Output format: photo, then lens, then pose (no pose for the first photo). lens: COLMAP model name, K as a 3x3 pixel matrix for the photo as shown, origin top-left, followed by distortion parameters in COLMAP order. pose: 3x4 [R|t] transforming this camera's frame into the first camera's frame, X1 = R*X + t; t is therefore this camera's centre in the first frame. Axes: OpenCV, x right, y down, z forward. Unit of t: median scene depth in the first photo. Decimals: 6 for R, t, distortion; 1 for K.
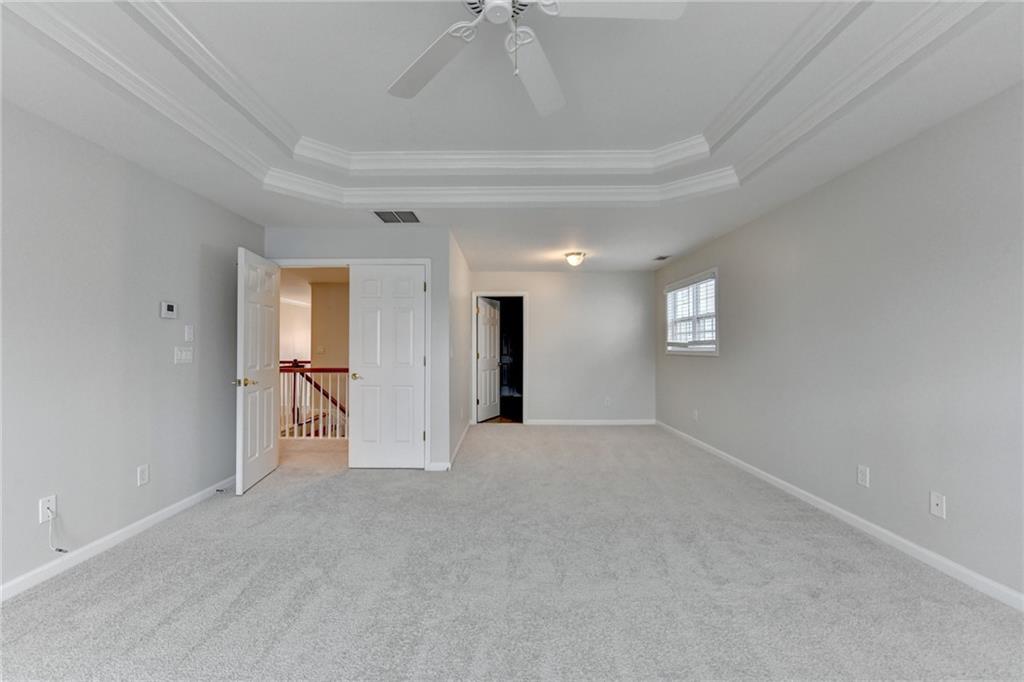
lens RADIAL K [[412.6, 0, 509.8], [0, 412.6, 340.0], [0, 0, 1]] dist [-0.019499, -0.000193]
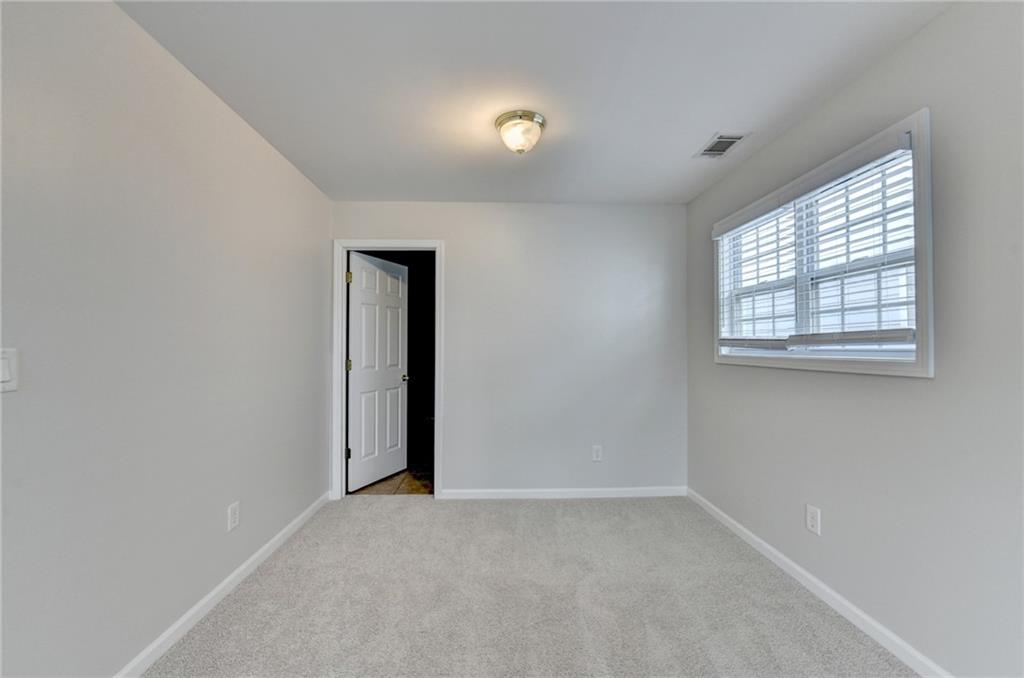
lens RADIAL K [[414.0, 0, 509.6], [0, 414.0, 341.1], [0, 0, 1]] dist [-0.013418, -0.003445]
pose [[0.999484, 0.000991, 0.032116, 0.138184], [-0.001150, 0.999987, 0.004930, 0.007882], [-0.032110, -0.004965, 0.999472, 0.603855]]
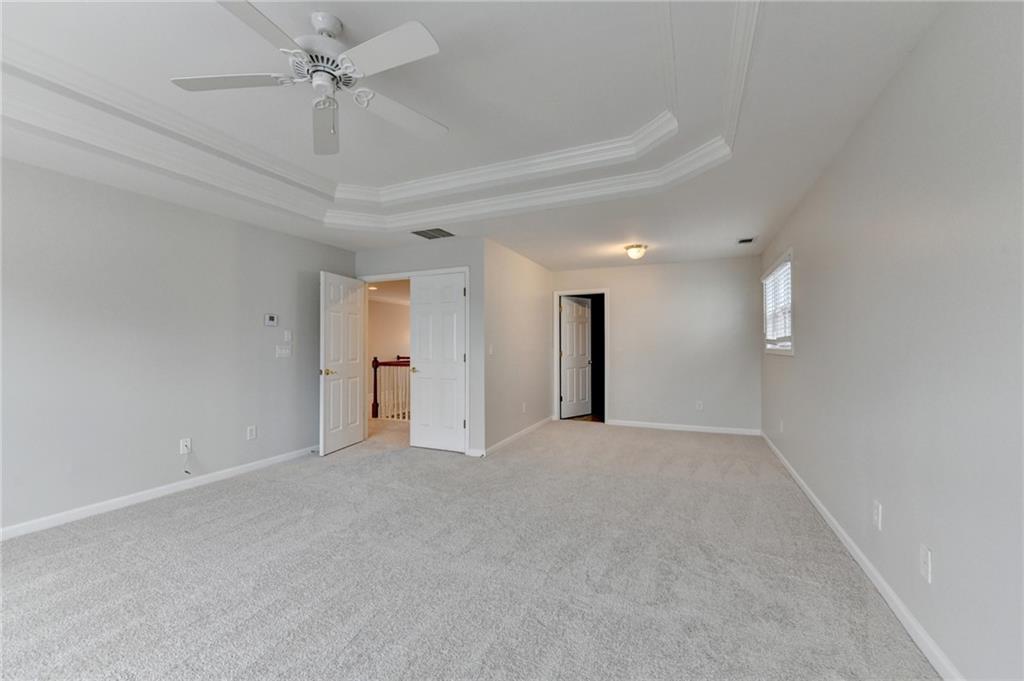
lens RADIAL K [[414.0, 0, 506.4], [0, 414.0, 339.0], [0, 0, 1]] dist [-0.013418, -0.003445]
pose [[0.911131, -0.007866, -0.412042, 0.283622], [0.009187, 0.999957, 0.001225, -0.000260], [0.412015, -0.004902, 0.911164, 0.011860]]
